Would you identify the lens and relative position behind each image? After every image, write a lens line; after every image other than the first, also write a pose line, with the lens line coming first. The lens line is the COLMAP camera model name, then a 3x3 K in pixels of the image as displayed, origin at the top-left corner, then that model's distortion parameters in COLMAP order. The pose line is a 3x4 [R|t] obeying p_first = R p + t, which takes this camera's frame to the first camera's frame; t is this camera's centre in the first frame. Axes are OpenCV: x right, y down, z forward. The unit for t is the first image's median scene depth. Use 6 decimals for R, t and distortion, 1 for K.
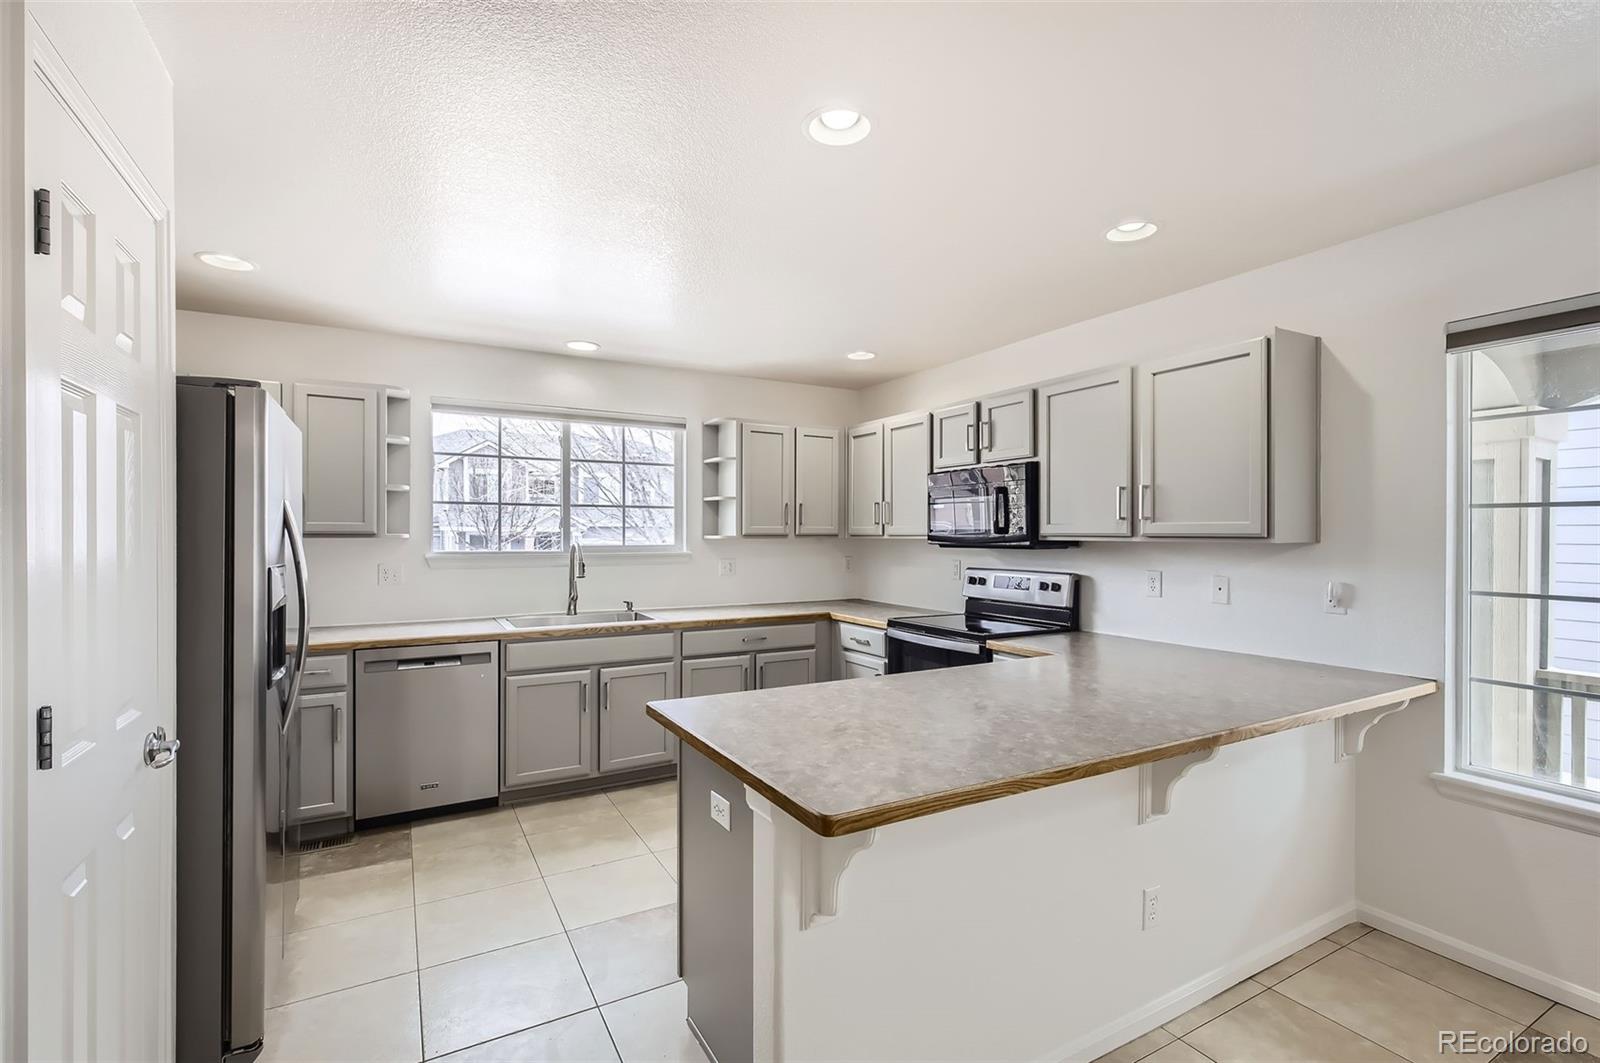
lens RADIAL K [[717.8, 0, 802.8], [0, 717.8, 532.1], [0, 0, 1]] dist [-0.000264, -0.000882]
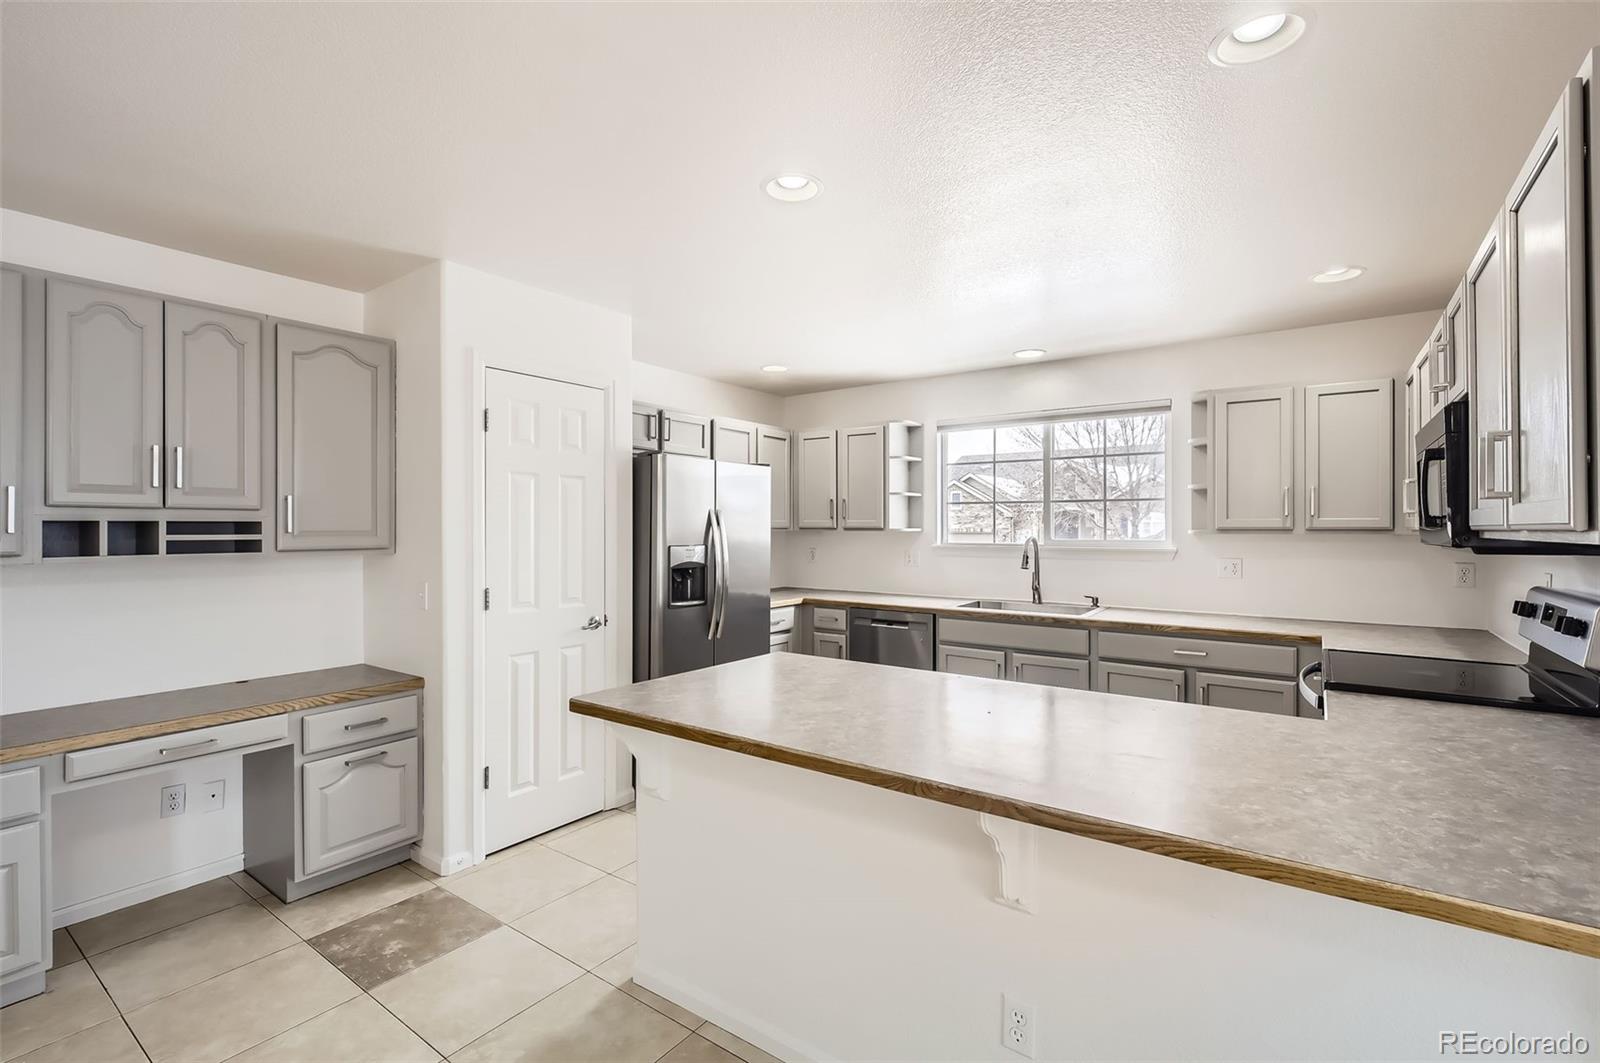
lens RADIAL K [[717.8, 0, 802.8], [0, 717.8, 532.1], [0, 0, 1]] dist [-0.000264, -0.000882]
pose [[0.410446, 0.002982, -0.911880, 0.544309], [0.002471, 0.999987, 0.004382, 0.002416], [0.911882, -0.004052, 0.410433, 0.250429]]
